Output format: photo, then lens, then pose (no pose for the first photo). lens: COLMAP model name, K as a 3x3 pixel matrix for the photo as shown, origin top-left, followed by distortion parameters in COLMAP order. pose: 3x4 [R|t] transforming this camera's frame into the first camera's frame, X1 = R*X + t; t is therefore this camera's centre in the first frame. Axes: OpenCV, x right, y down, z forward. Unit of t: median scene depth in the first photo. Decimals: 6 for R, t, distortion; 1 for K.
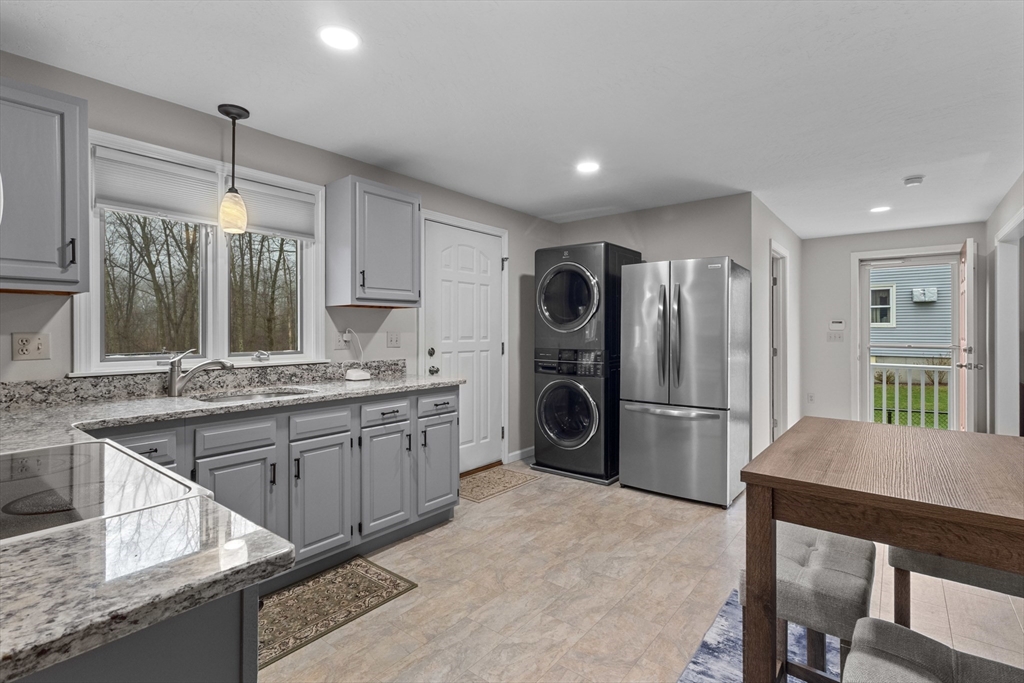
lens RADIAL K [[484.8, 0, 516.5], [0, 484.8, 331.0], [0, 0, 1]] dist [0.006272, 0.001213]
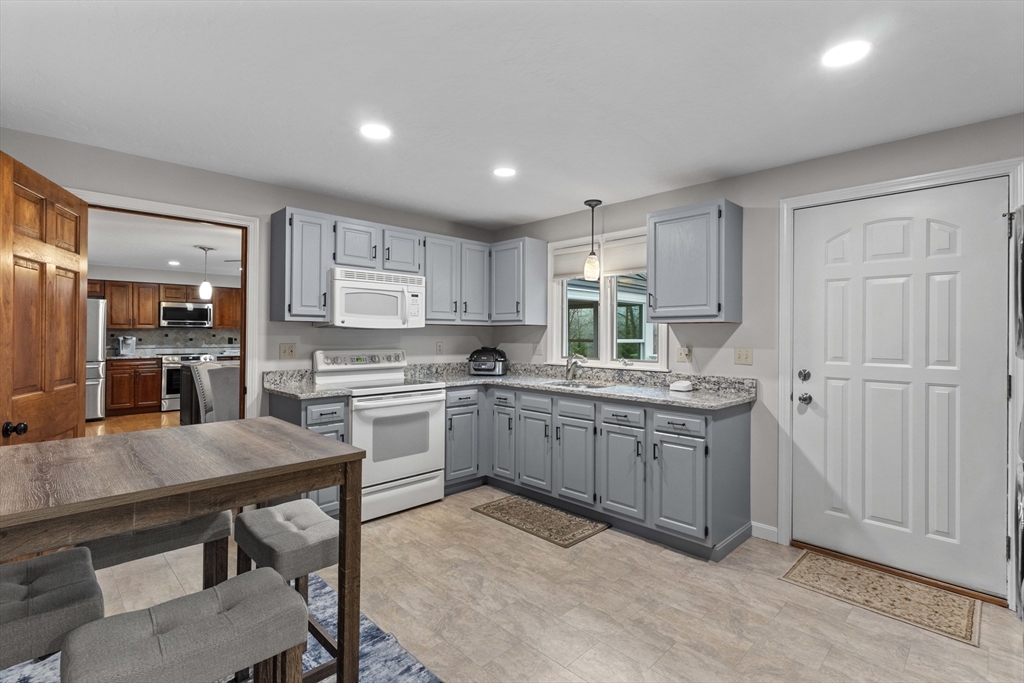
lens RADIAL K [[484.8, 0, 517.5], [0, 484.8, 334.6], [0, 0, 1]] dist [0.006272, 0.001213]
pose [[-0.117073, 0.000224, -0.993123, 0.929496], [-0.007968, 0.999968, 0.001165, -0.027109], [0.993091, 0.008050, -0.117067, 0.888960]]
